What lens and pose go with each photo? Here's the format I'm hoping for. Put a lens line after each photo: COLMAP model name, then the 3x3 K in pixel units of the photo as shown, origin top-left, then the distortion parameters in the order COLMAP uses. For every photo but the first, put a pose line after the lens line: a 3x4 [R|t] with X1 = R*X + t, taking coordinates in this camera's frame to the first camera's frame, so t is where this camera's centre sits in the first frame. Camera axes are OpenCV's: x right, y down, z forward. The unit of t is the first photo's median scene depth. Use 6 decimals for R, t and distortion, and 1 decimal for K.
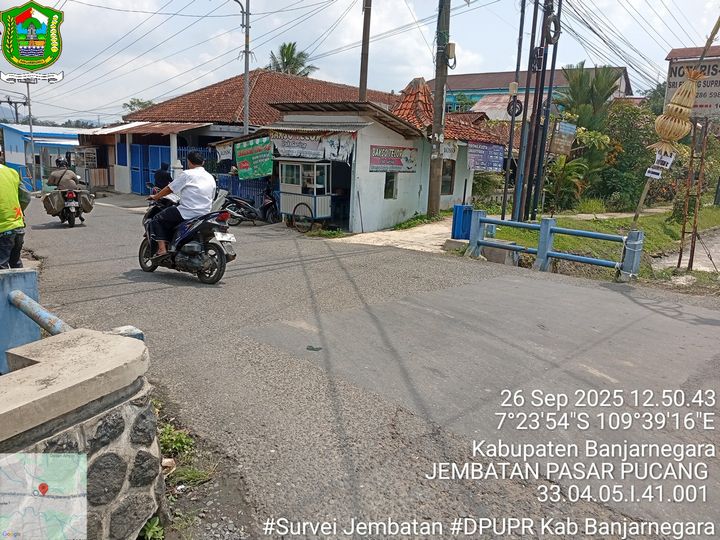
lens RADIAL K [[557.2, 0, 356.0], [0, 557.2, 265.5], [0, 0, 1]] dist [0.011283, -0.051857]
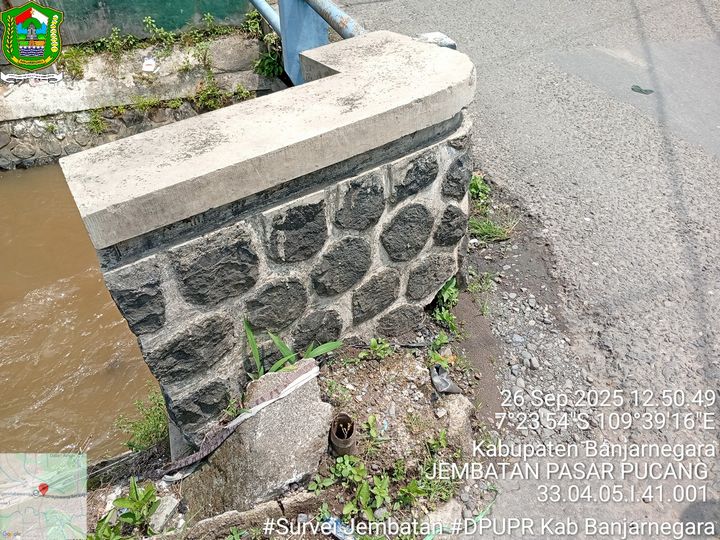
lens RADIAL K [[557.2, 0, 355.5], [0, 557.2, 274.5], [0, 0, 1]] dist [0.011283, -0.051857]
pose [[0.896610, 0.242043, -0.370817, -0.185739], [-0.037815, 0.876190, 0.480480, 0.045688], [0.441203, -0.416781, 0.794754, 0.268864]]
